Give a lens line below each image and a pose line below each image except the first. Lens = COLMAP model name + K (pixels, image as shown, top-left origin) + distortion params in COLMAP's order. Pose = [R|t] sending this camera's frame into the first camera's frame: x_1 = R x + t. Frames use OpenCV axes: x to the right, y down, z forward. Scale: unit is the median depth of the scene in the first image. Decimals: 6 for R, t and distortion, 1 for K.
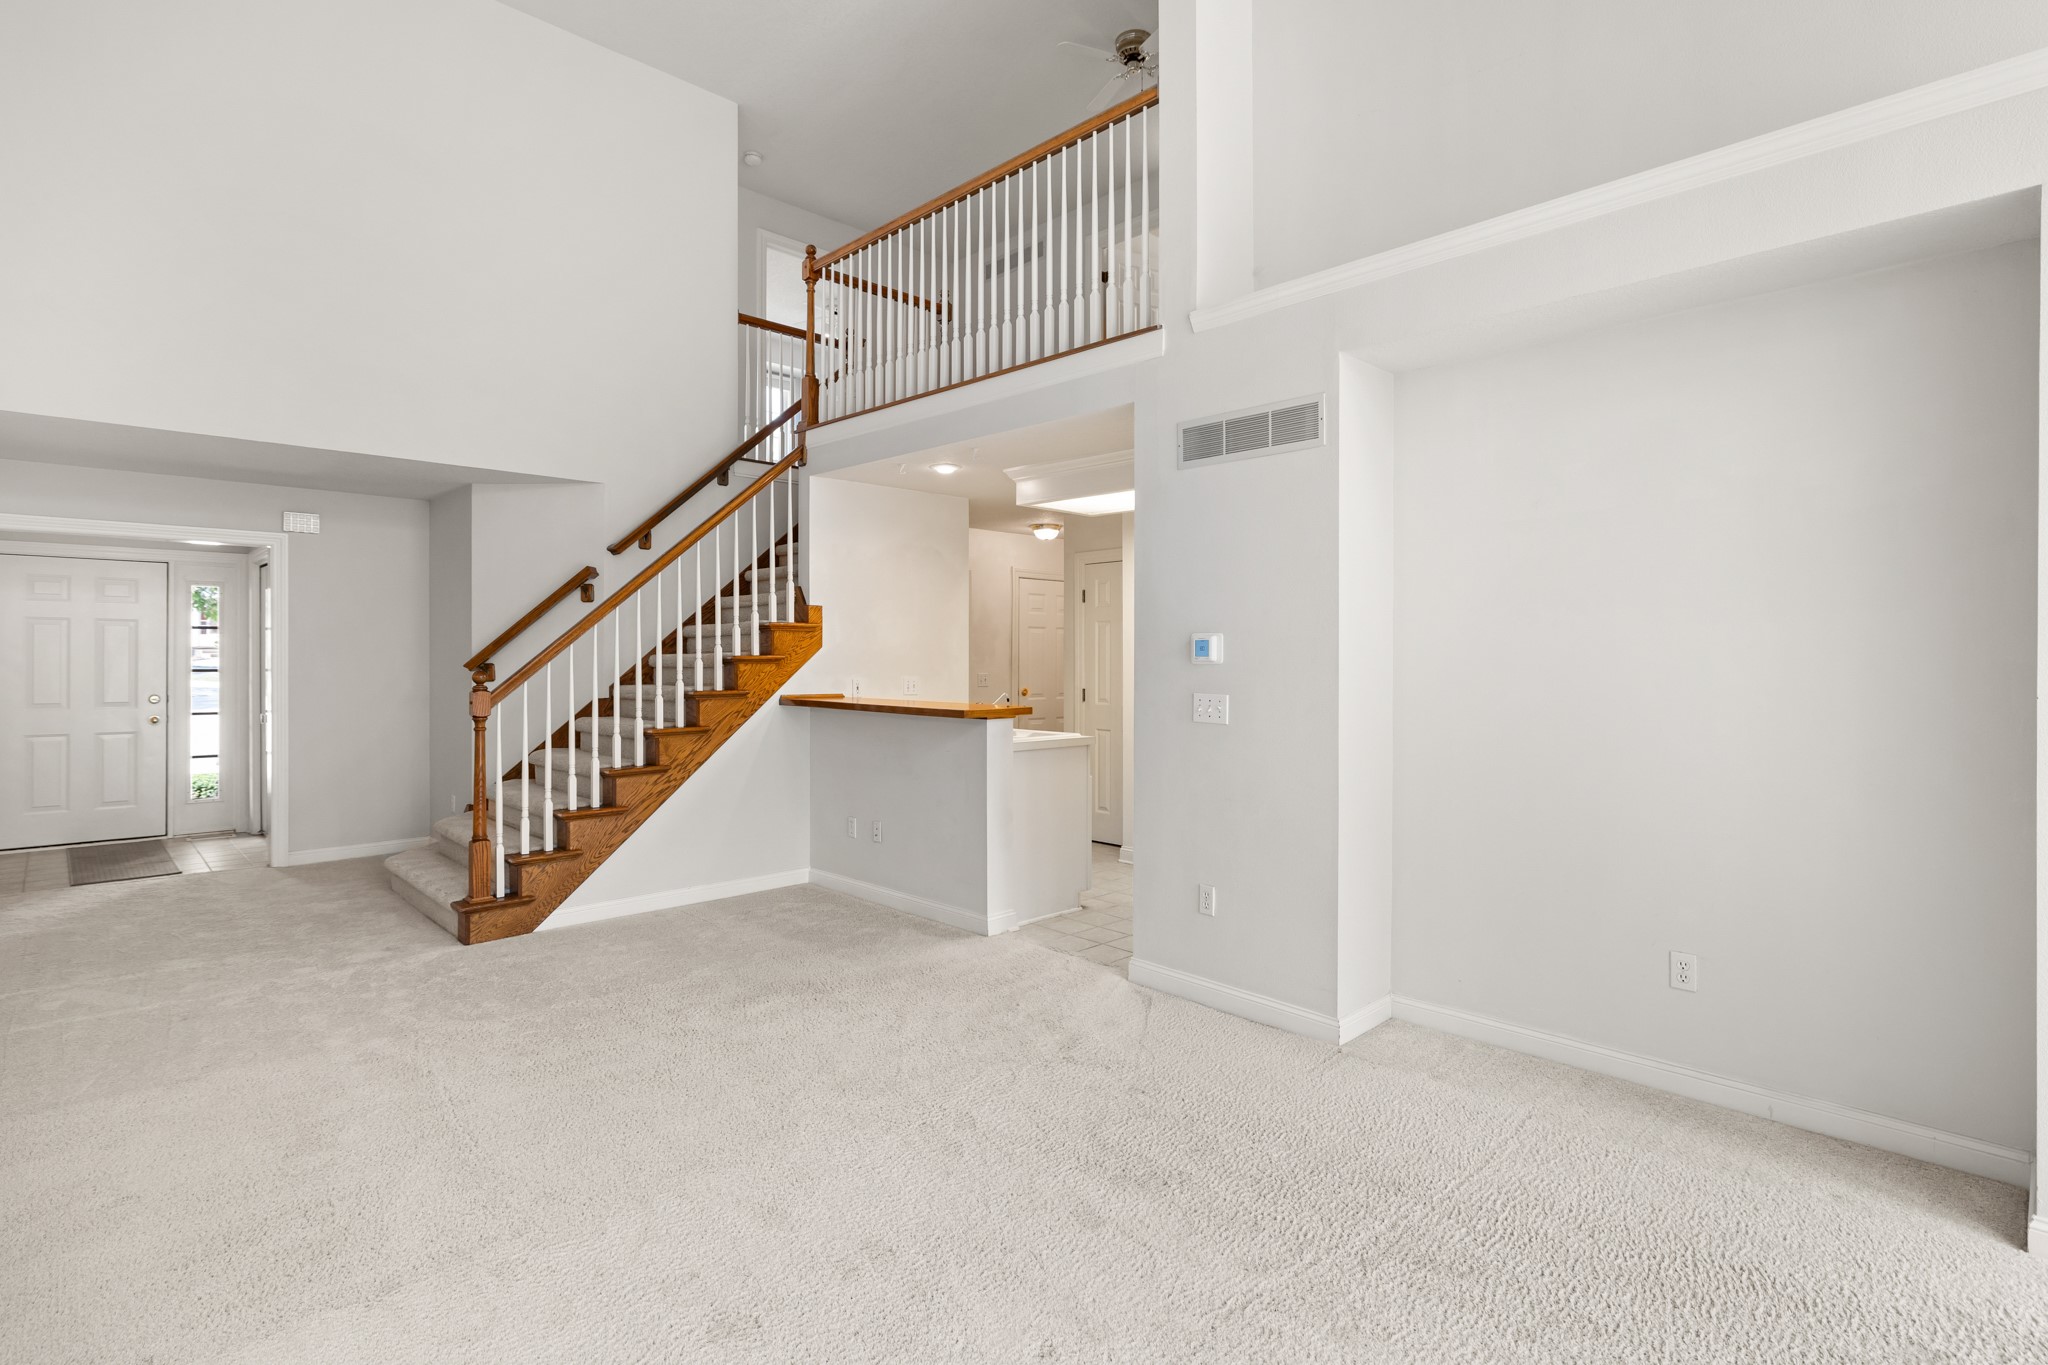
lens RADIAL K [[953.6, 0, 960.9], [0, 953.6, 656.9], [0, 0, 1]] dist [-0.001715, 0.000597]
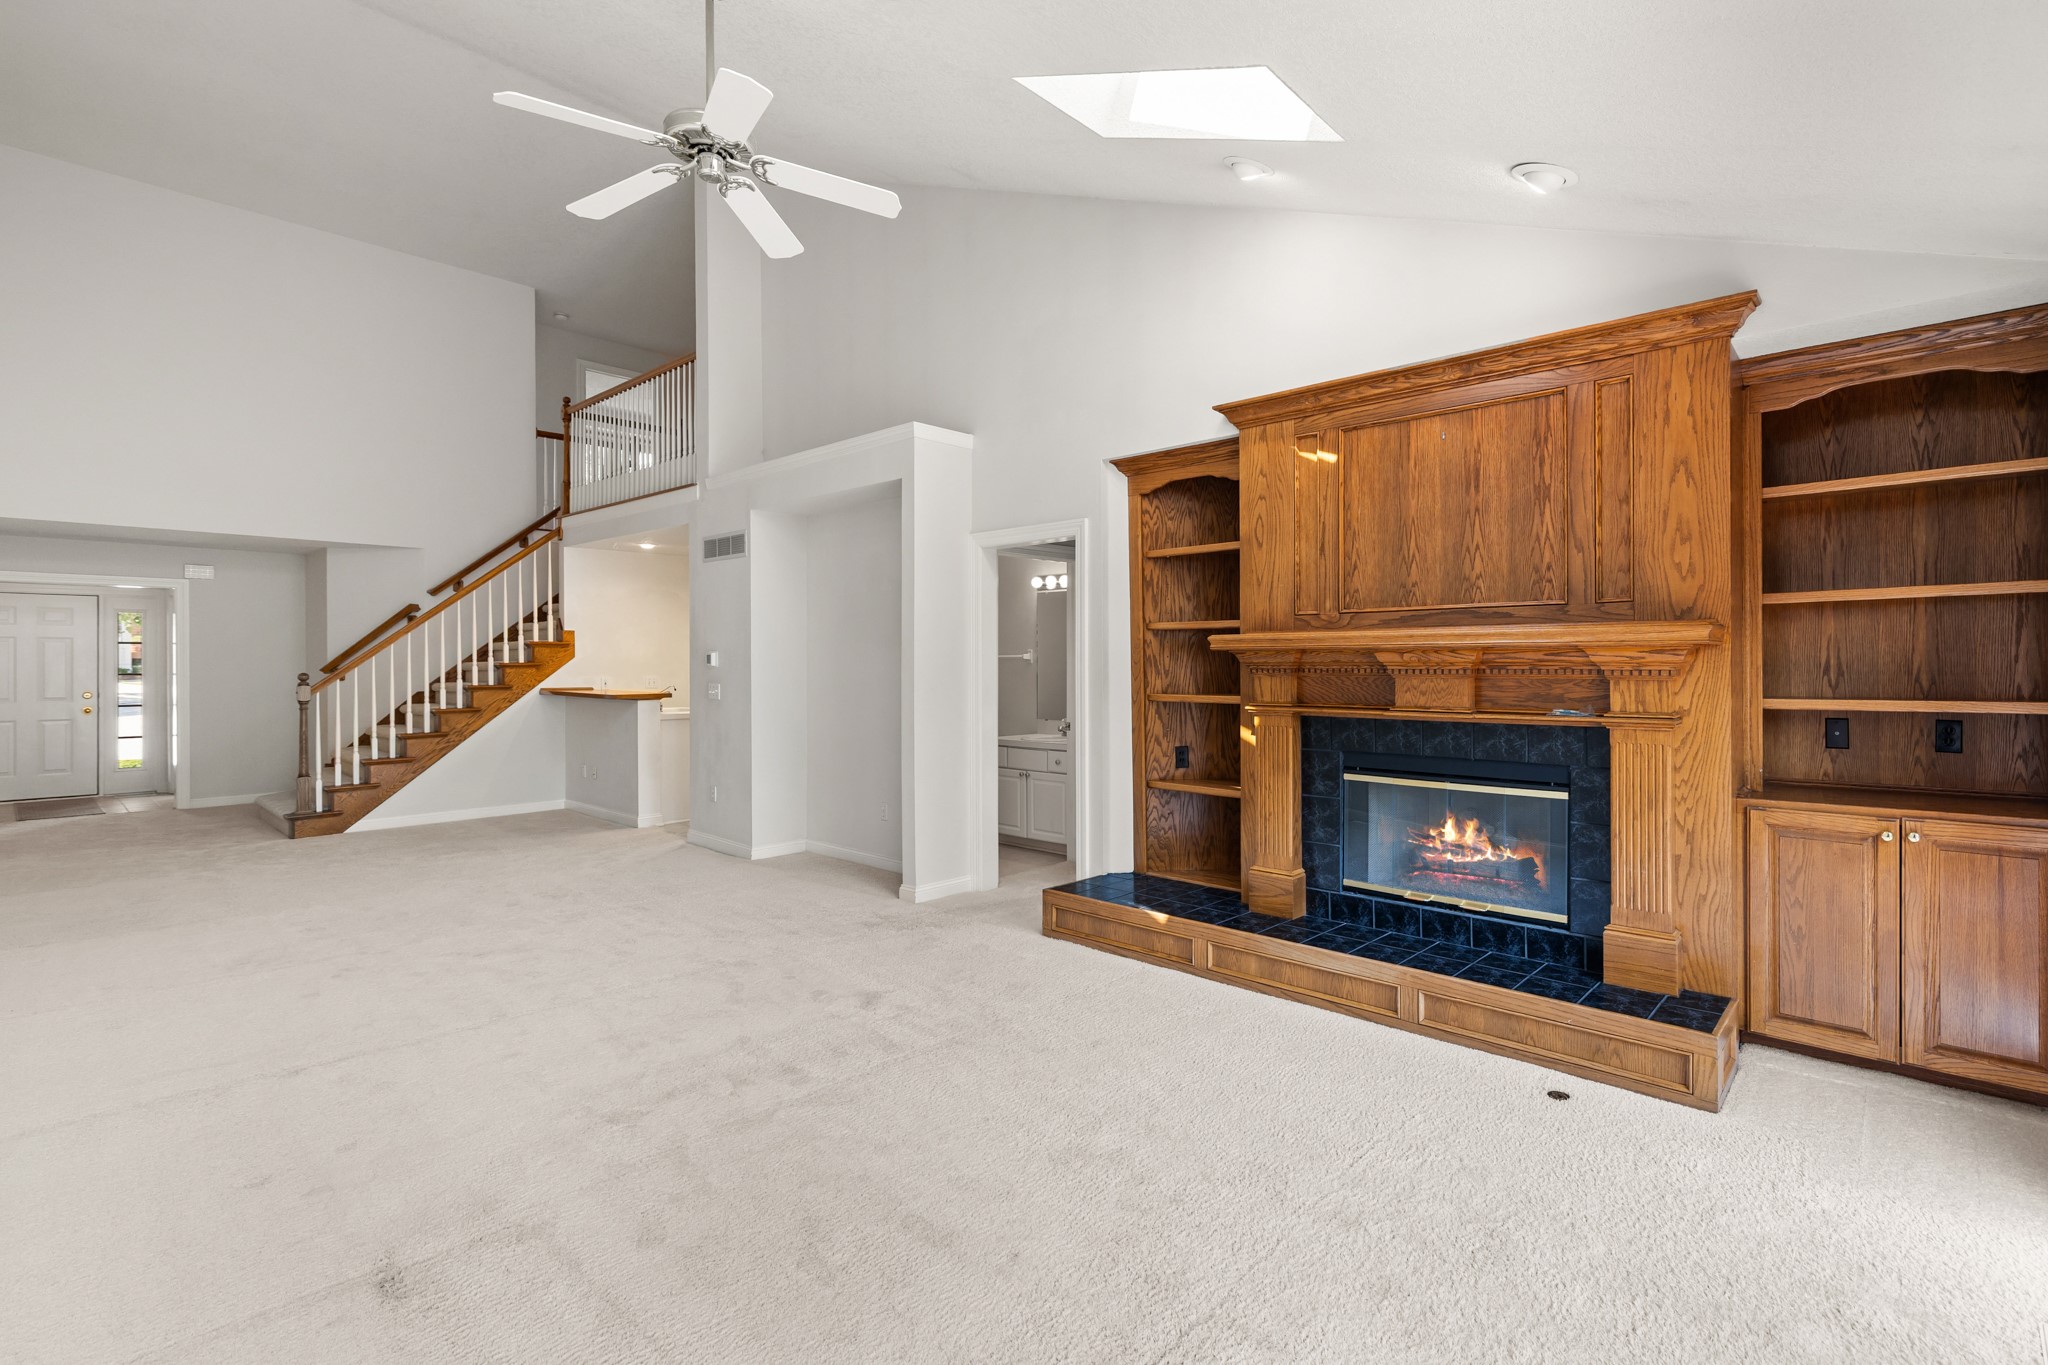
lens RADIAL K [[886.2, 0, 1089.7], [0, 886.2, 660.5], [0, 0, 1]] dist [0.000847, 0.000154]
pose [[0.992004, -0.002179, 0.126185, 0.512507], [0.002171, 0.999998, 0.000203, -0.003520], [-0.126185, 0.000073, 0.992007, -0.543014]]
